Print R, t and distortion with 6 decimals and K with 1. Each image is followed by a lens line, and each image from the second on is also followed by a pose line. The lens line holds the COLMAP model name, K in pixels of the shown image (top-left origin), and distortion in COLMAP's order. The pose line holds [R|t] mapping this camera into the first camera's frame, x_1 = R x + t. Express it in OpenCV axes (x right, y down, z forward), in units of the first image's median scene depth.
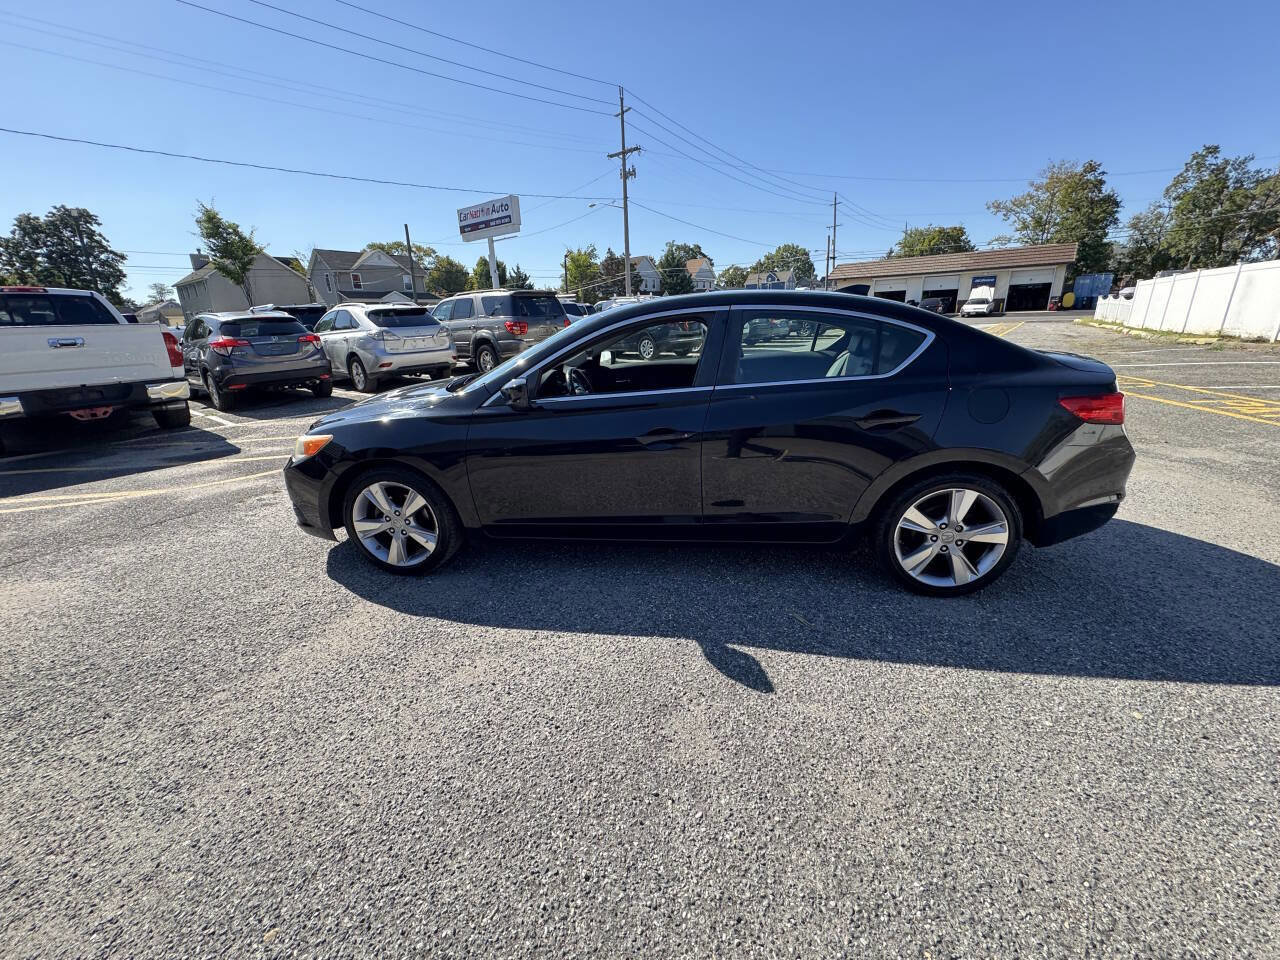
lens RADIAL K [[512.4, 0, 639.6], [0, 512.4, 483.0], [0, 0, 1]] dist [-0.001741, 0.000315]
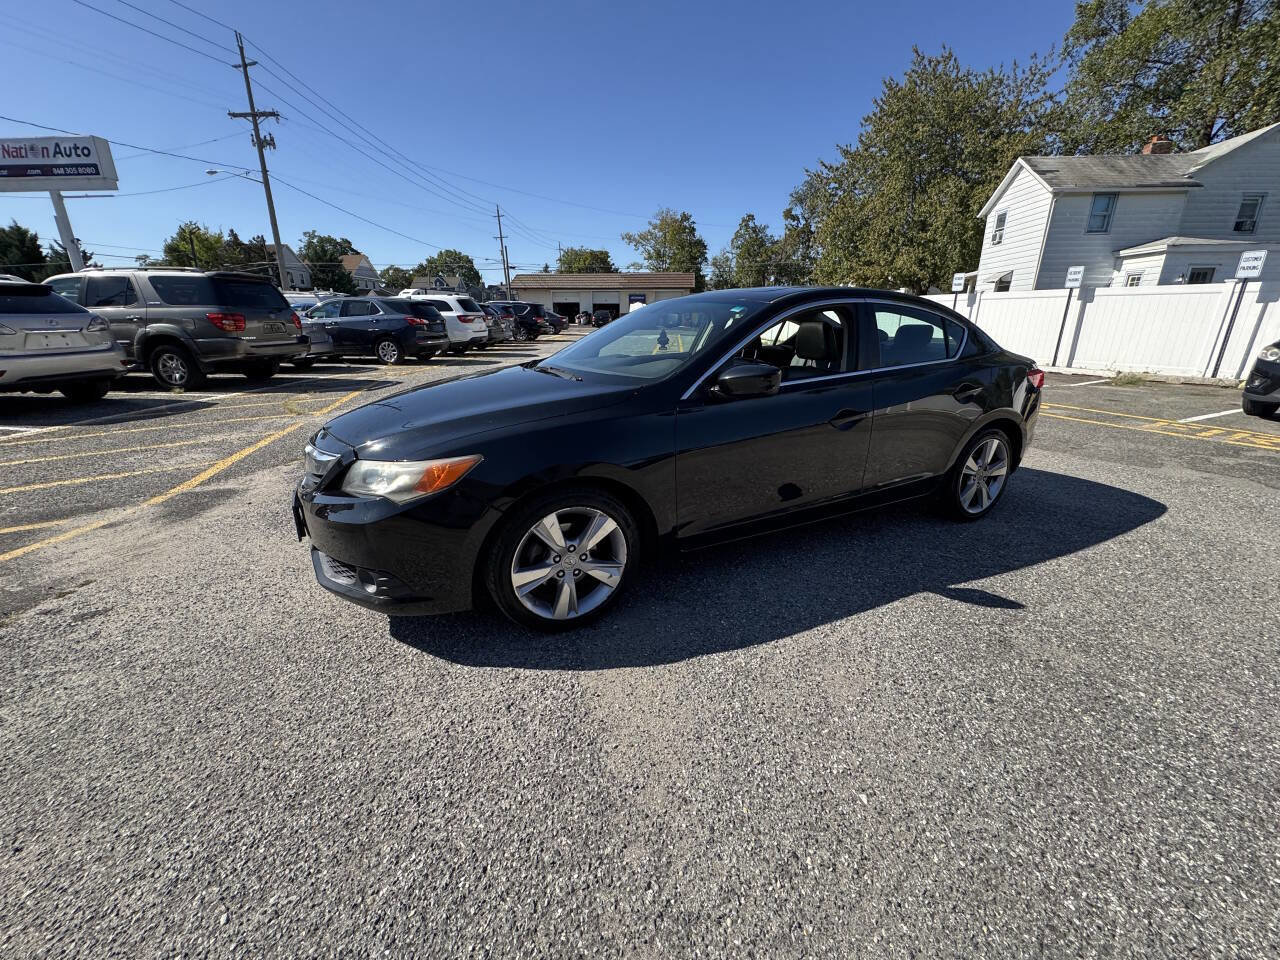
lens RADIAL K [[512.4, 0, 638.8], [0, 512.4, 478.9], [0, 0, 1]] dist [-0.001741, 0.000315]
pose [[0.822357, -0.135272, 0.552657, -0.138217], [0.146266, 0.988944, 0.024416, -0.008079], [-0.549850, 0.060756, 0.833051, 0.054261]]
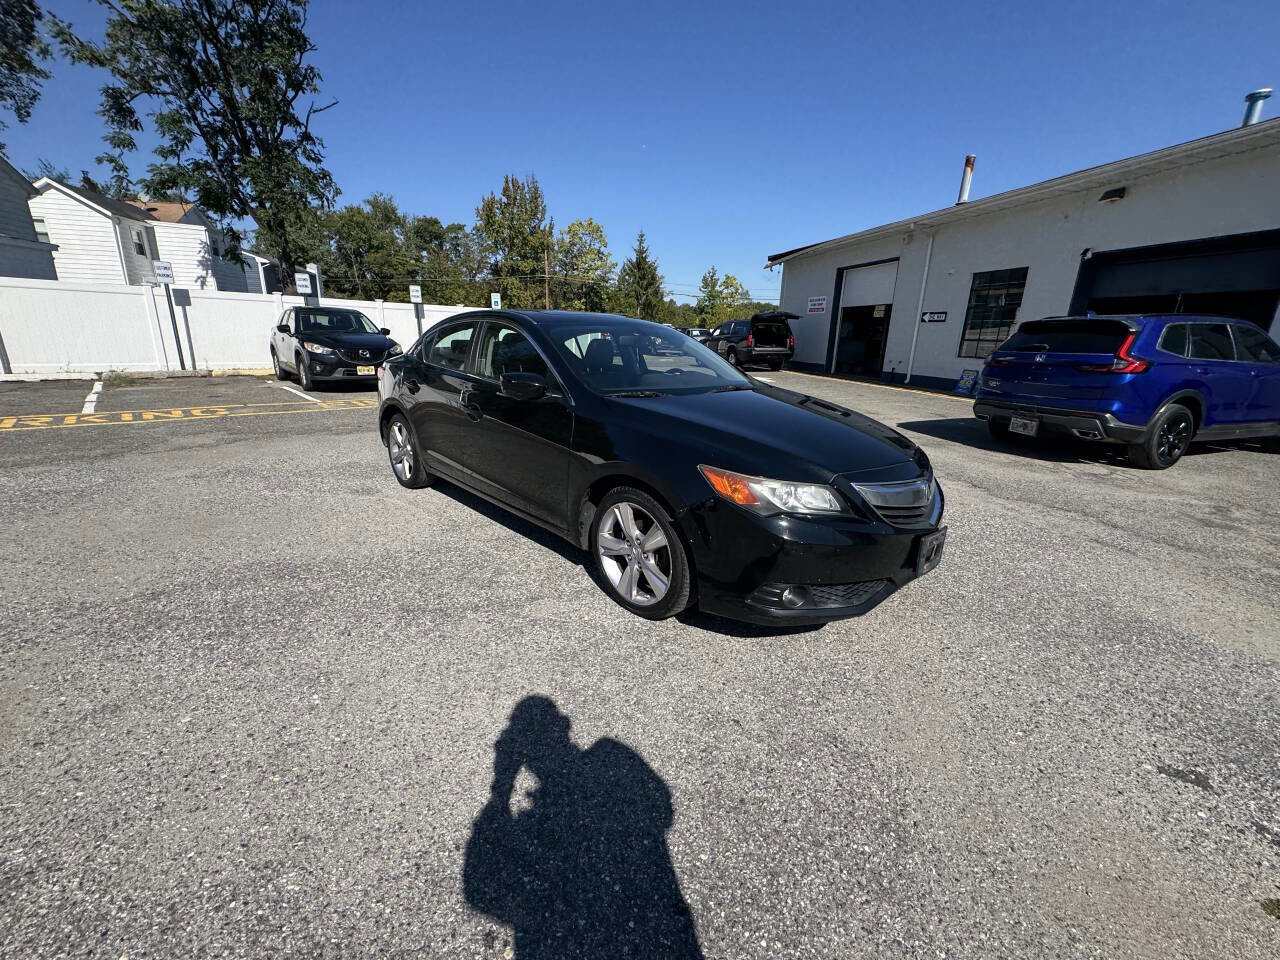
lens RADIAL K [[512.4, 0, 642.5], [0, 512.4, 475.3], [0, 0, 1]] dist [-0.001741, 0.000315]
pose [[-0.787943, -0.155181, 0.595872, -0.156338], [0.185168, 0.863212, 0.469657, -0.110378], [-0.587246, 0.480400, -0.651428, 0.364024]]
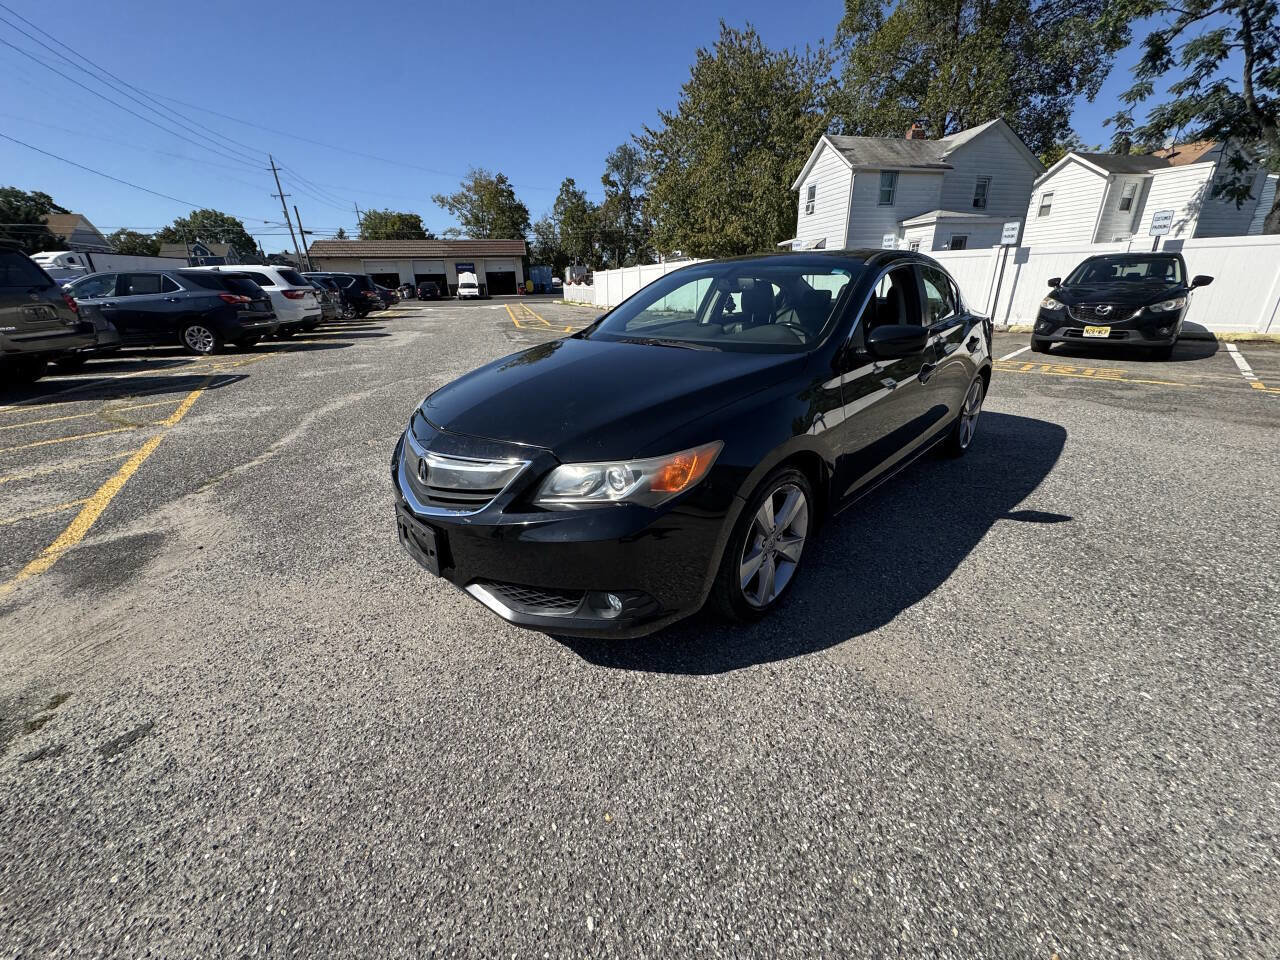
lens RADIAL K [[512.4, 0, 639.6], [0, 512.4, 479.1], [0, 0, 1]] dist [-0.001741, 0.000315]
pose [[0.599486, -0.261591, 0.756430, -0.192681], [0.246409, 0.959500, 0.136534, -0.026589], [-0.761511, 0.104541, 0.639666, 0.117912]]
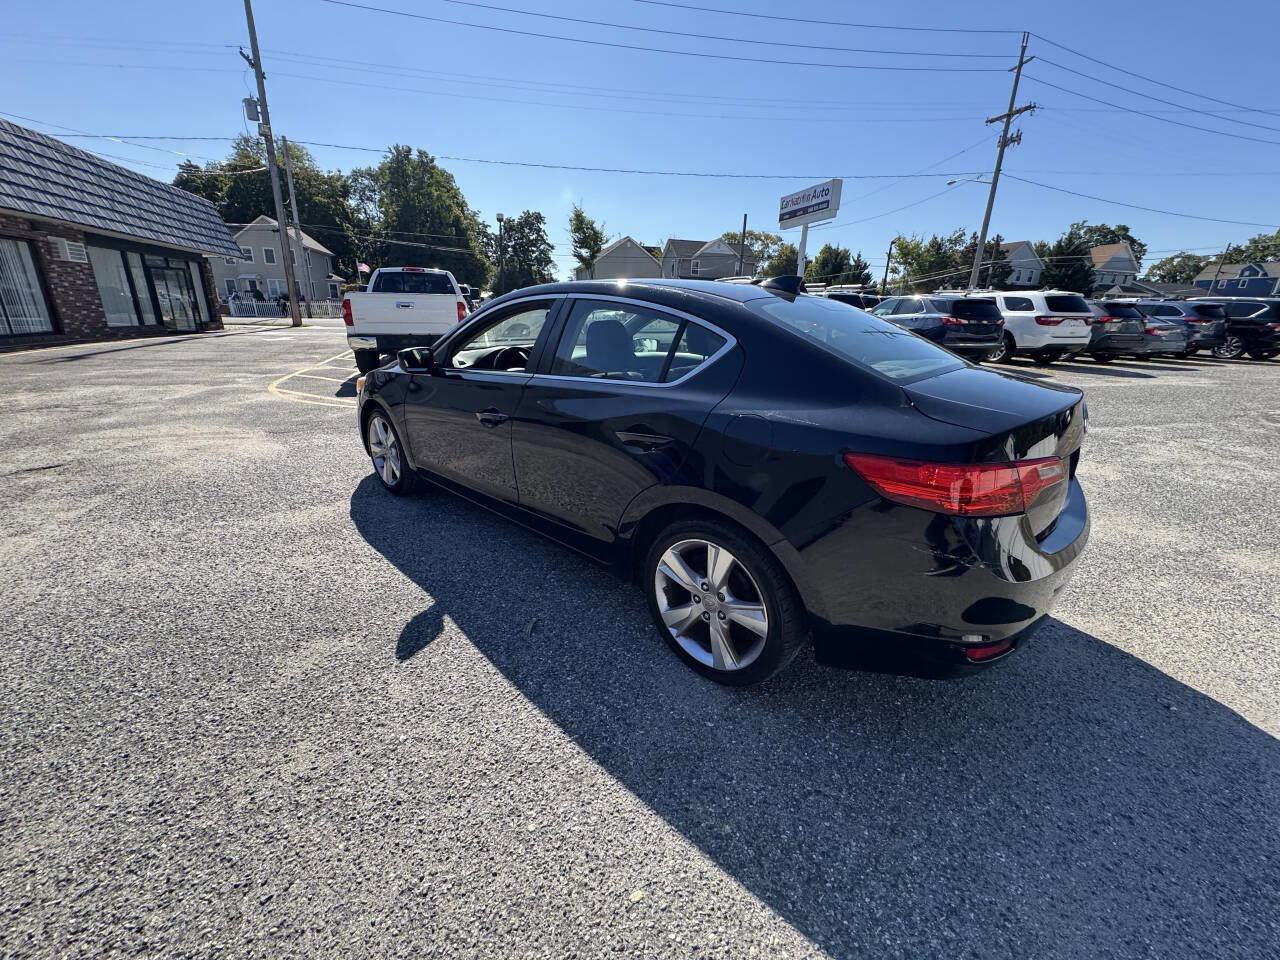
lens RADIAL K [[512.4, 0, 636.8], [0, 512.4, 481.7], [0, 0, 1]] dist [-0.001741, 0.000315]
pose [[0.815488, 0.233877, -0.529416, 0.133053], [-0.224455, 0.970928, 0.083181, -0.016963], [0.533478, 0.050997, 0.844275, 0.041605]]
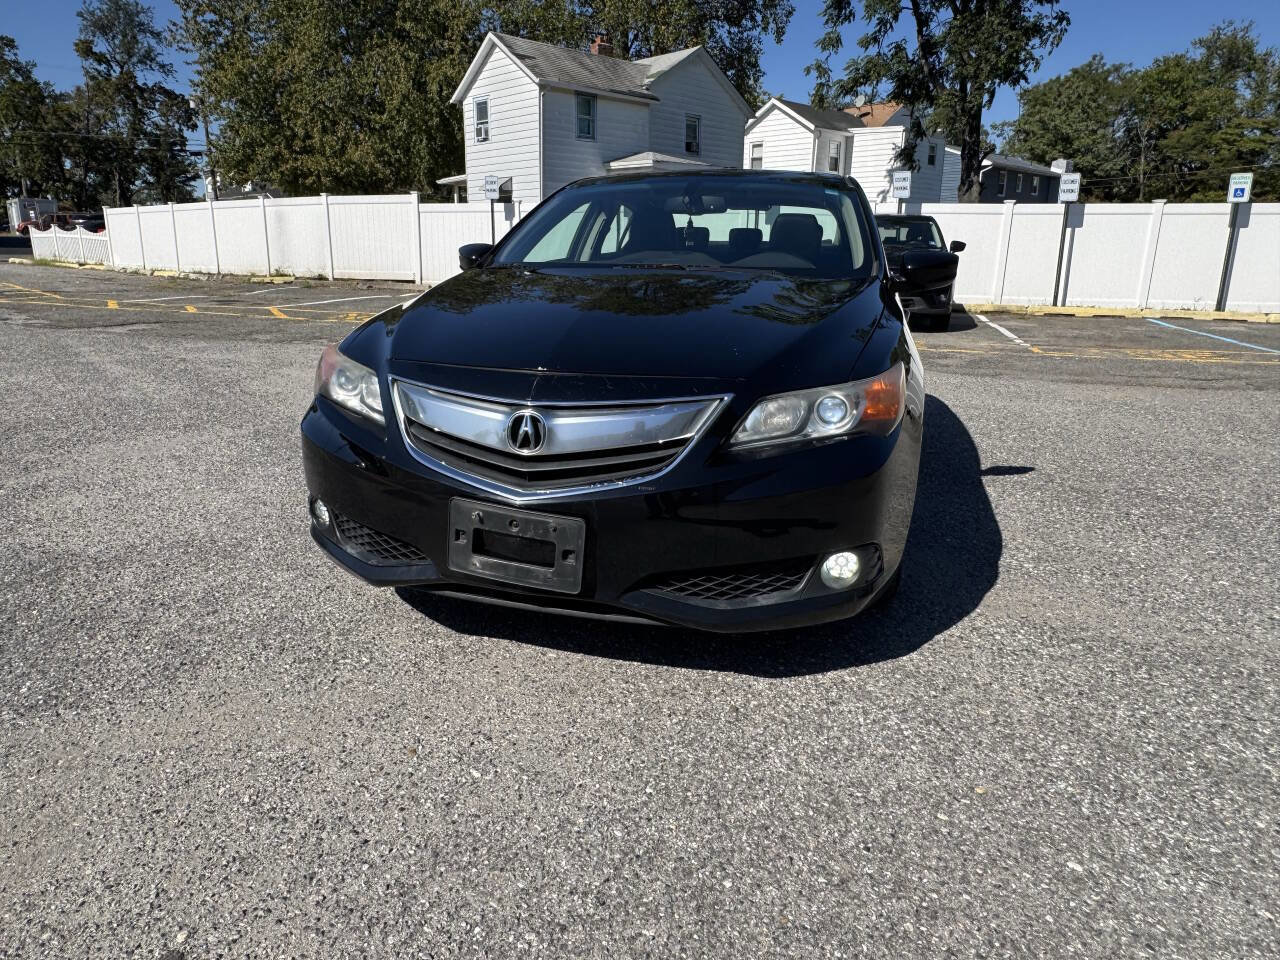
lens RADIAL K [[828.5, 0, 628.3], [0, 828.5, 478.9], [0, 0, 1]] dist [-0.003338, 0.003437]
pose [[0.138596, -0.232329, 0.962712, -0.249284], [0.288608, 0.939375, 0.185148, -0.036527], [-0.947363, 0.252186, 0.197245, 0.191699]]
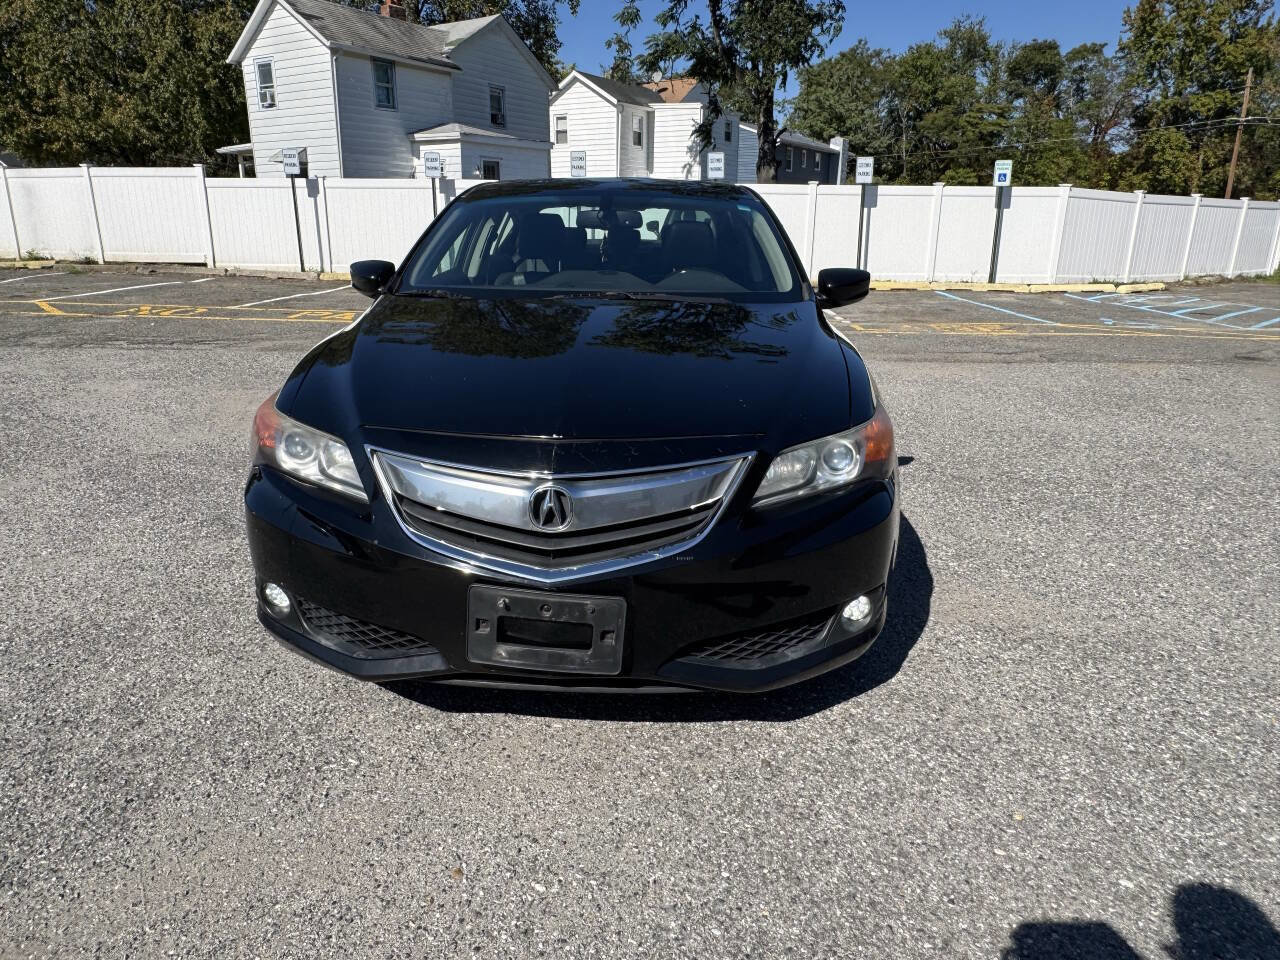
lens RADIAL K [[828.5, 0, 639.2], [0, 828.5, 472.7], [0, 0, 1]] dist [-0.003338, 0.003437]
pose [[-0.103447, -0.259155, 0.960280, -0.240918], [0.298705, 0.912799, 0.278519, -0.056577], [-0.948722, 0.315652, -0.017015, 0.216685]]
